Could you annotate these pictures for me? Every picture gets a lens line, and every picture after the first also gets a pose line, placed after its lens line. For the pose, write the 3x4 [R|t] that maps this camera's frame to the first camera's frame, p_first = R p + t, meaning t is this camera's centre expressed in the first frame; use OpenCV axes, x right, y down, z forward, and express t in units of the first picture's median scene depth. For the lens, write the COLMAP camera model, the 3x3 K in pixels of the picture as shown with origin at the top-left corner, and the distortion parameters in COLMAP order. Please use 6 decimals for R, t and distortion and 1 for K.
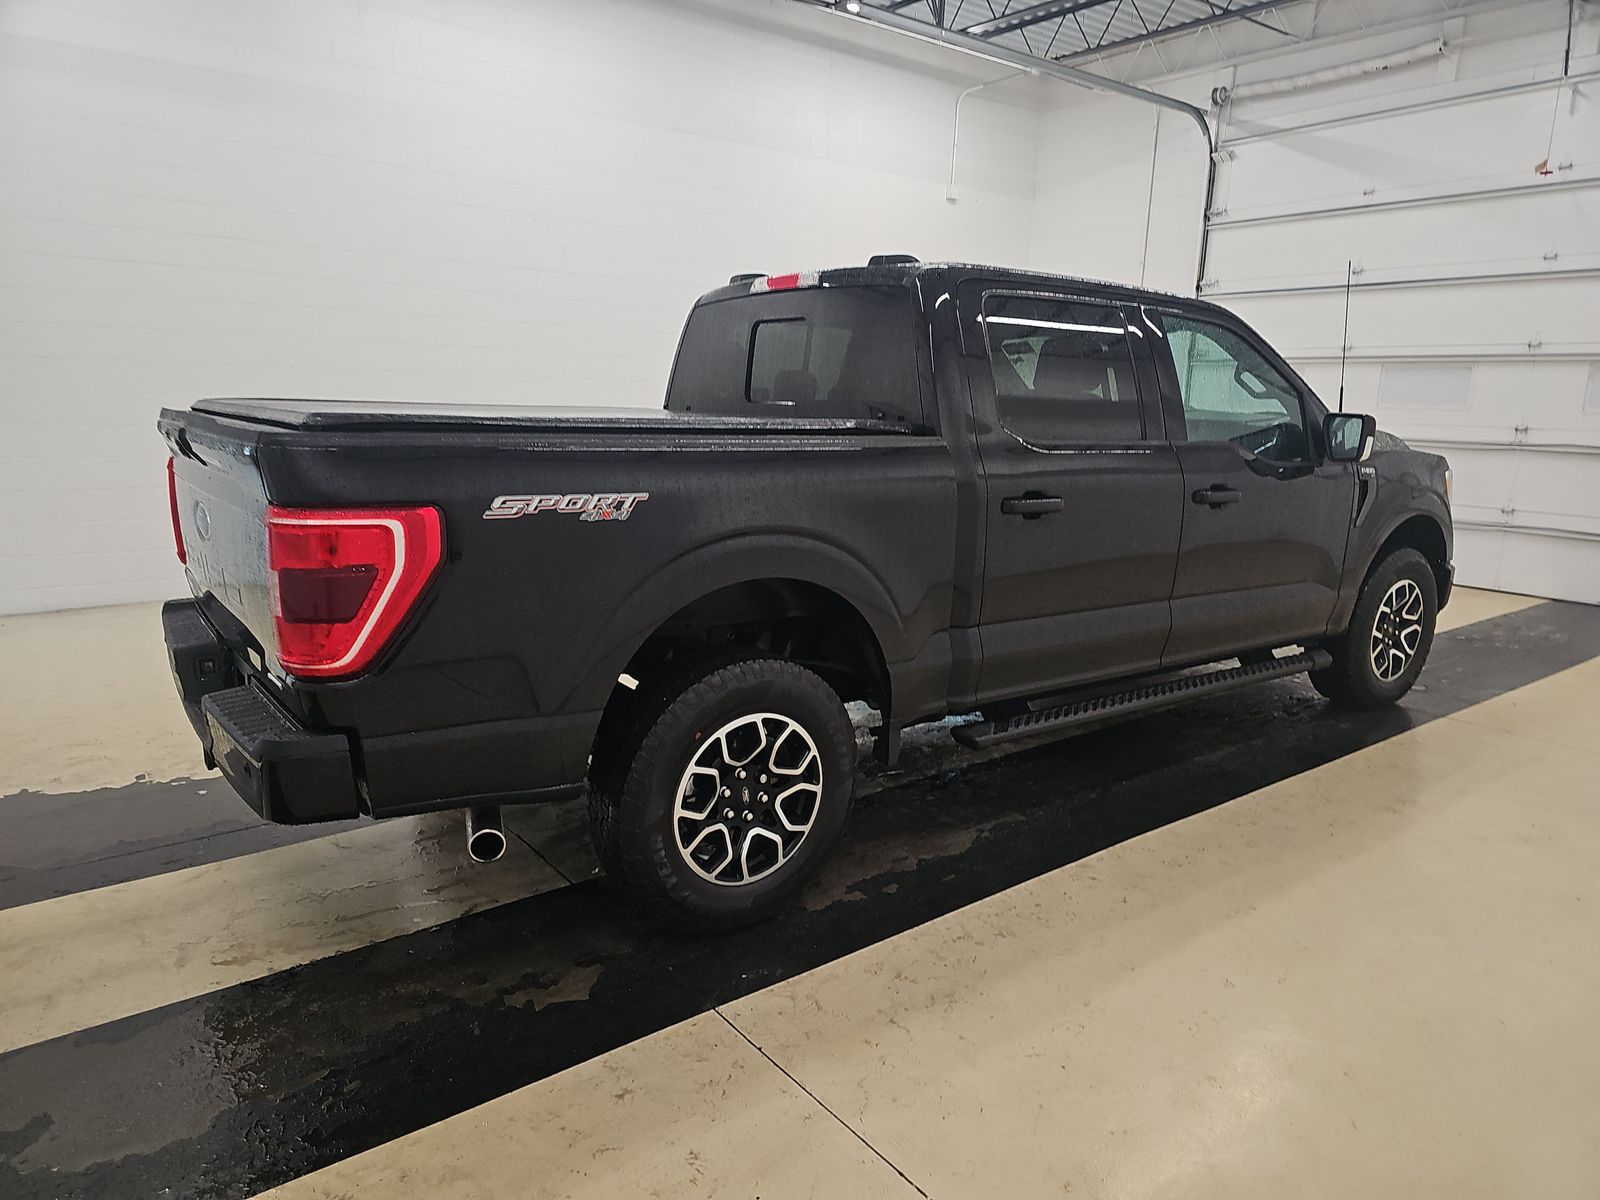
lens RADIAL K [[1019.8, 0, 800.0], [0, 1019.8, 600.0], [0, 0, 1]] dist [0.042605, -0.047357]
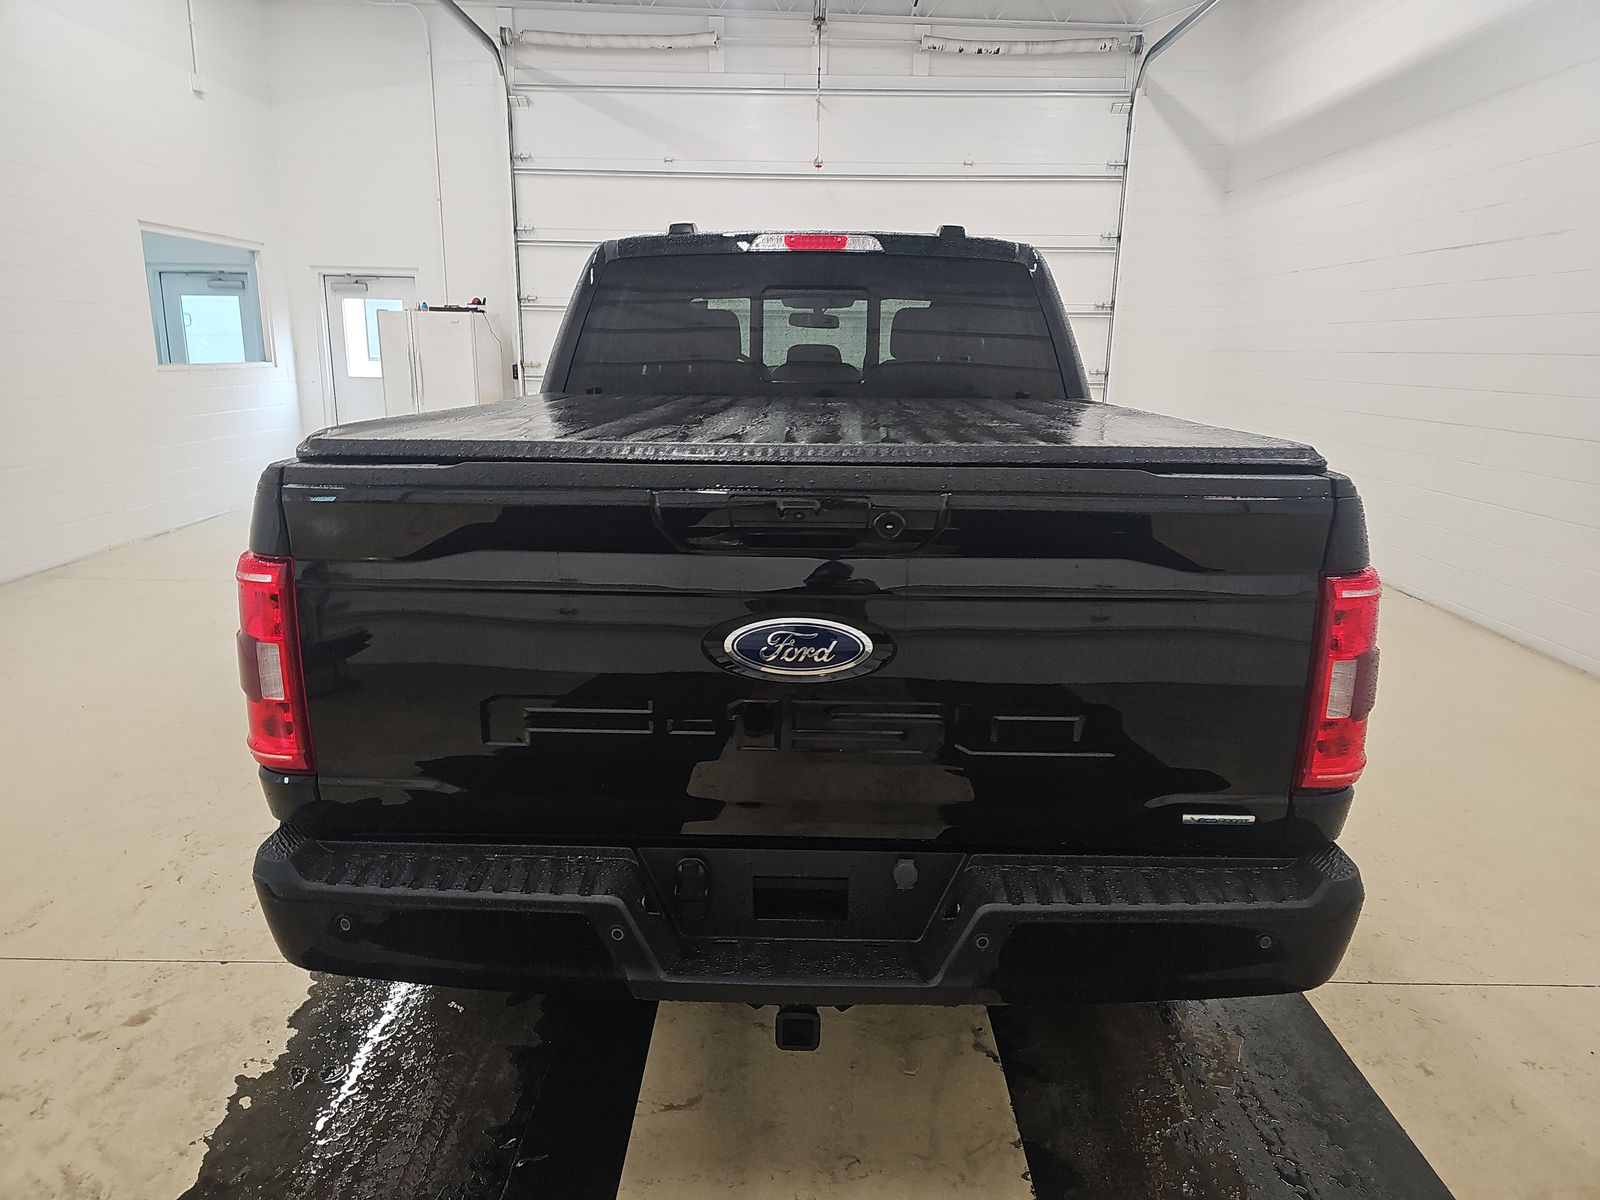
lens RADIAL K [[1072.8, 0, 800.7], [0, 1072.8, 557.4], [0, 0, 1]] dist [0.052889, -0.058102]
pose [[0.614392, -0.163207, 0.771937, -0.377397], [0.154692, 0.984301, 0.084984, -0.061412], [-0.773688, 0.067199, 0.629993, 0.218417]]
